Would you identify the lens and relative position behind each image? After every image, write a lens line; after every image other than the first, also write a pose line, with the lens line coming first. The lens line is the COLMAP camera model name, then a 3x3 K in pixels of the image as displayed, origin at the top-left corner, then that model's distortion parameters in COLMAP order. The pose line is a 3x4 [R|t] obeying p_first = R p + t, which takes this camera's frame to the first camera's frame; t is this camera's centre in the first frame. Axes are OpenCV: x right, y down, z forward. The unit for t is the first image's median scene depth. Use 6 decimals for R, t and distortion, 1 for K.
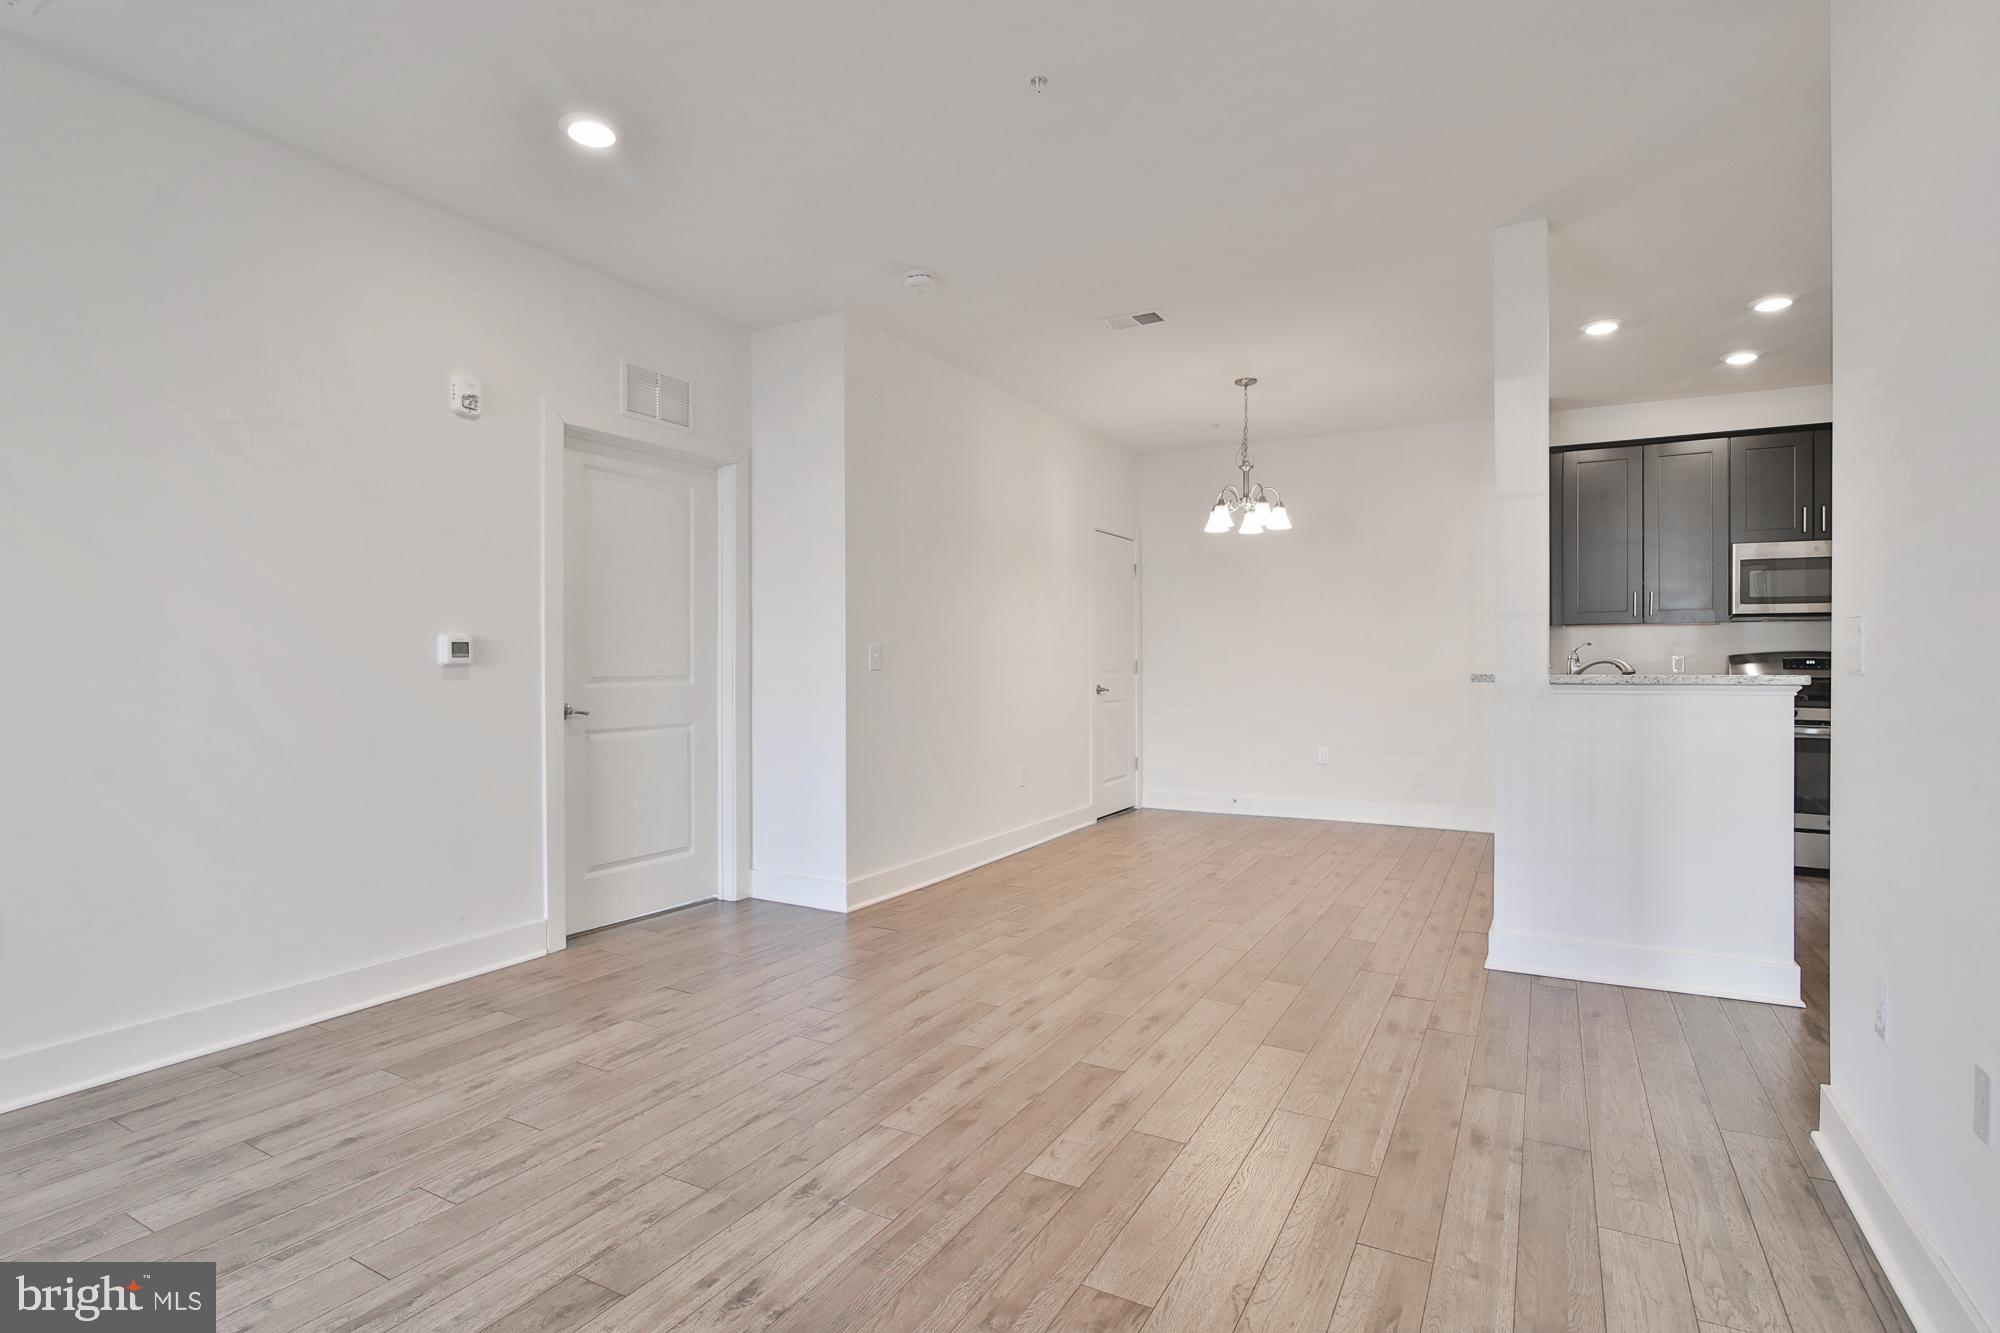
lens RADIAL K [[1003.3, 0, 1000.0], [0, 1003.3, 666.5], [0, 0, 1]] dist [-0.017087, -0.000434]
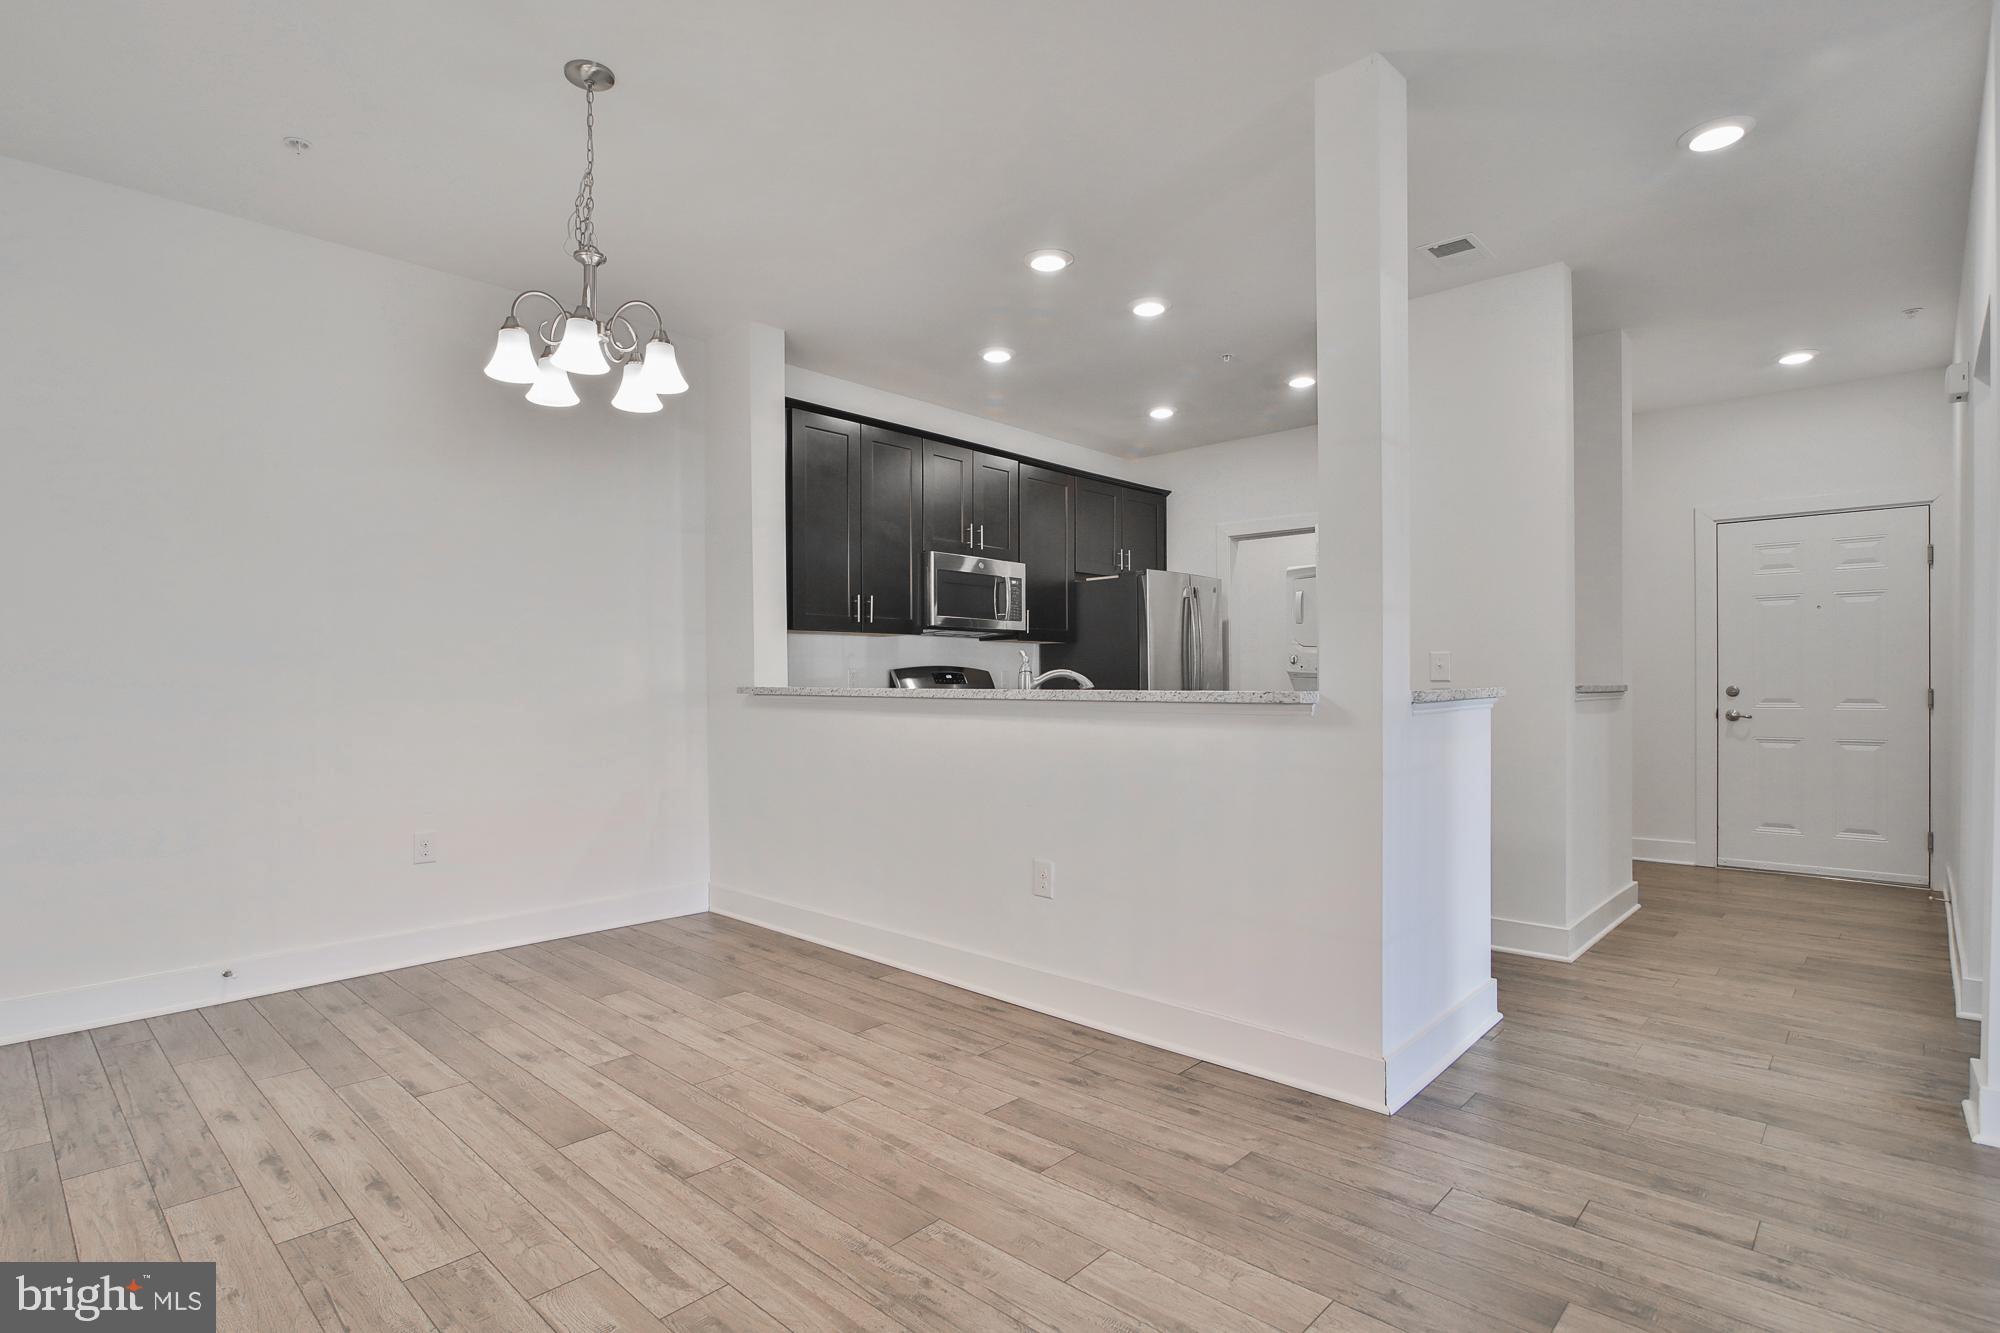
lens RADIAL K [[977.2, 0, 1000.0], [0, 977.2, 666.5], [0, 0, 1]] dist [-0.003797, -0.000655]
pose [[0.257282, 0.013445, 0.966243, -0.240920], [0.013920, 0.999748, -0.017618, 0.007208], [-0.966236, 0.017983, 0.257030, 1.162680]]
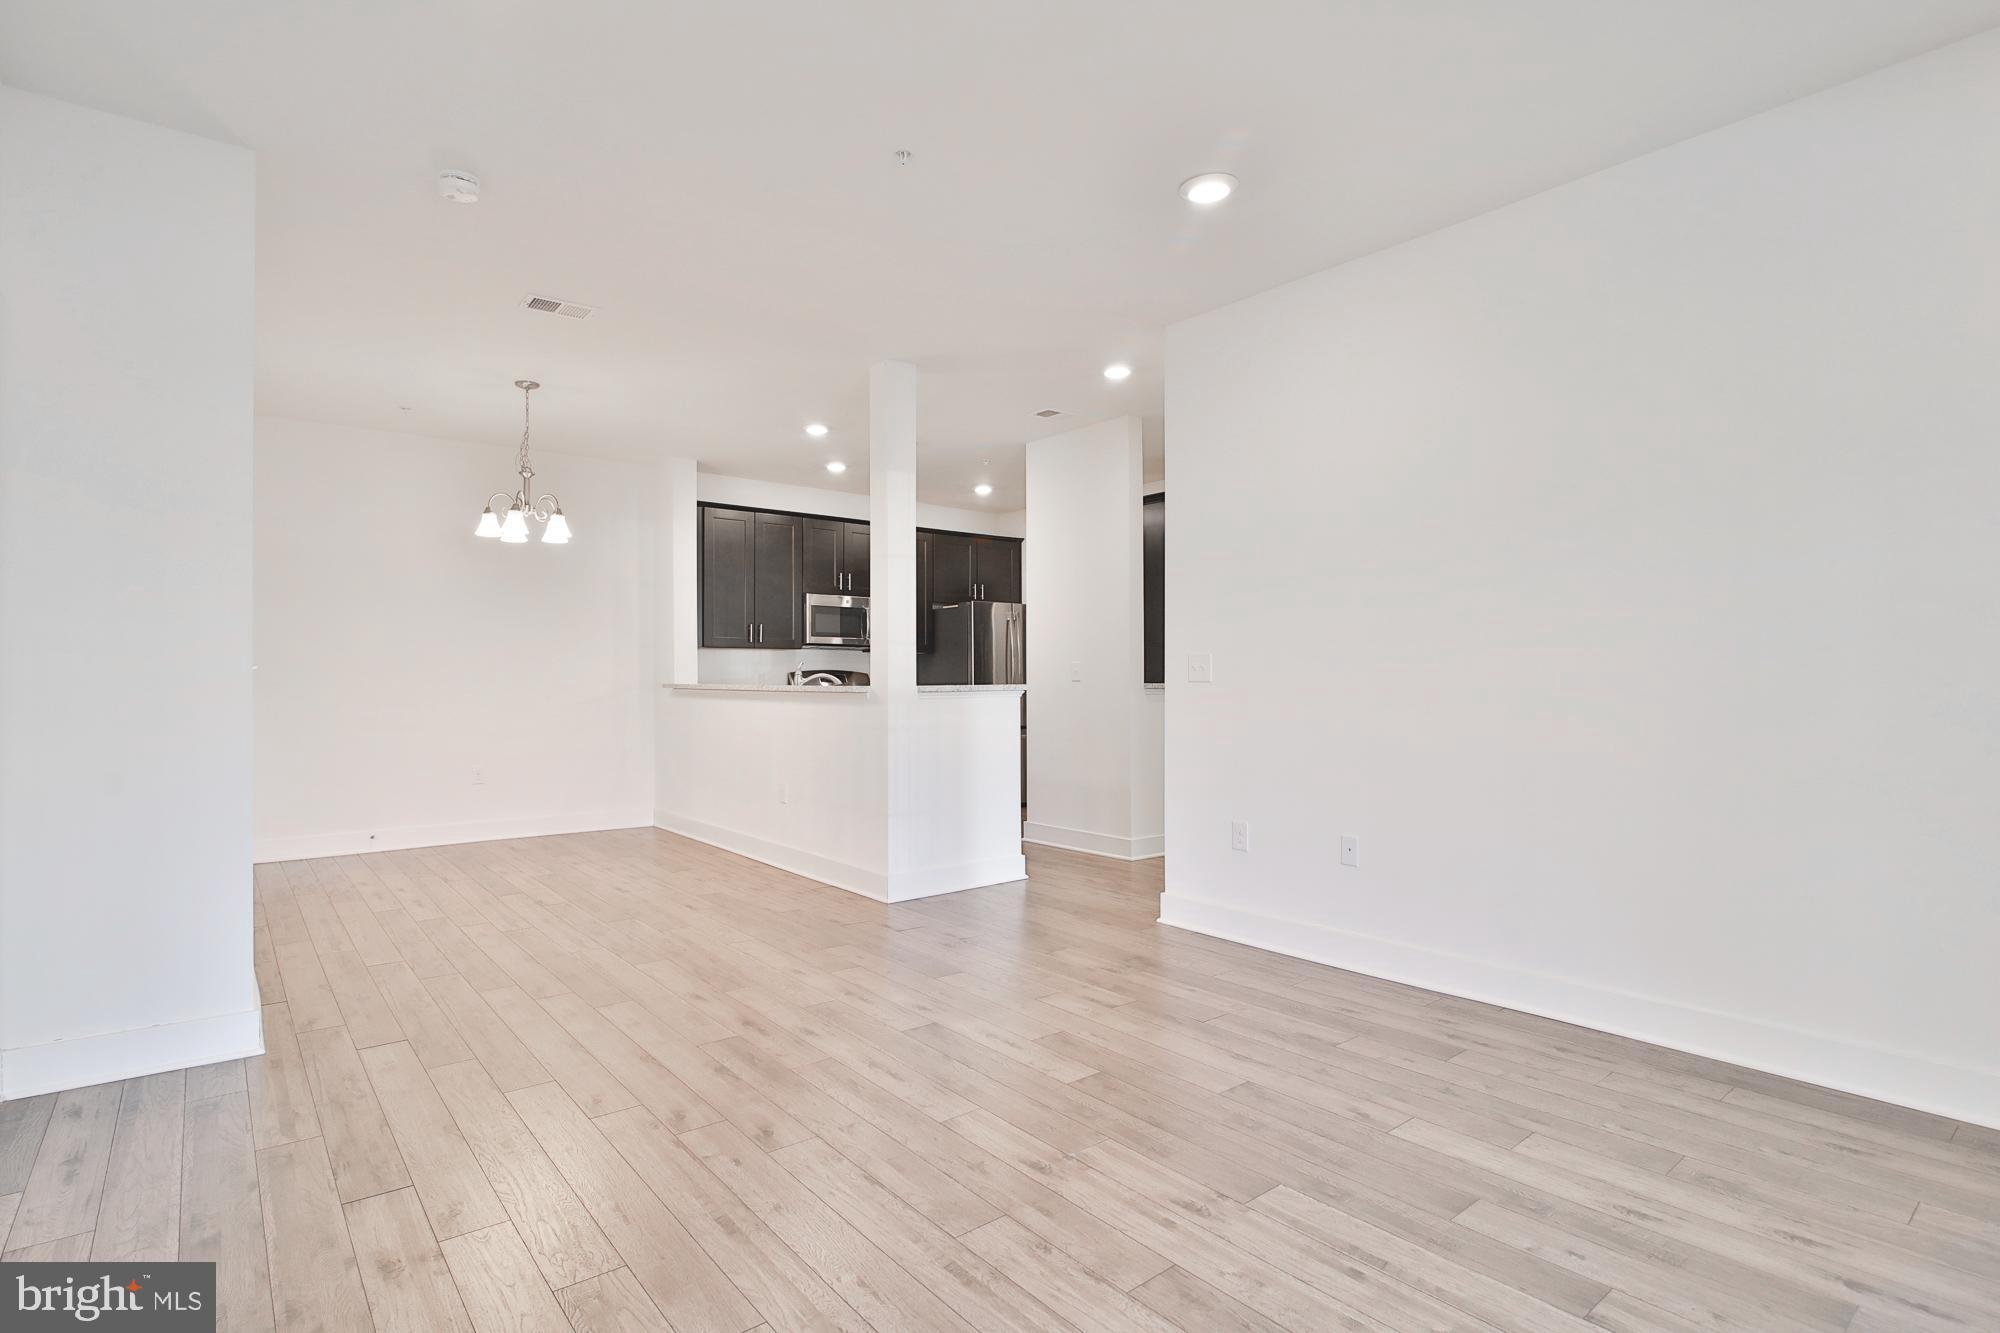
lens RADIAL K [[962.3, 0, 1000.0], [0, 962.3, 666.5], [0, 0, 1]] dist [-0.021477, -0.000236]
pose [[0.372576, 0.011079, 0.927935, -0.718453], [0.003988, 0.999900, -0.013540, -0.000171], [-0.927993, 0.008746, 0.372495, 0.399521]]
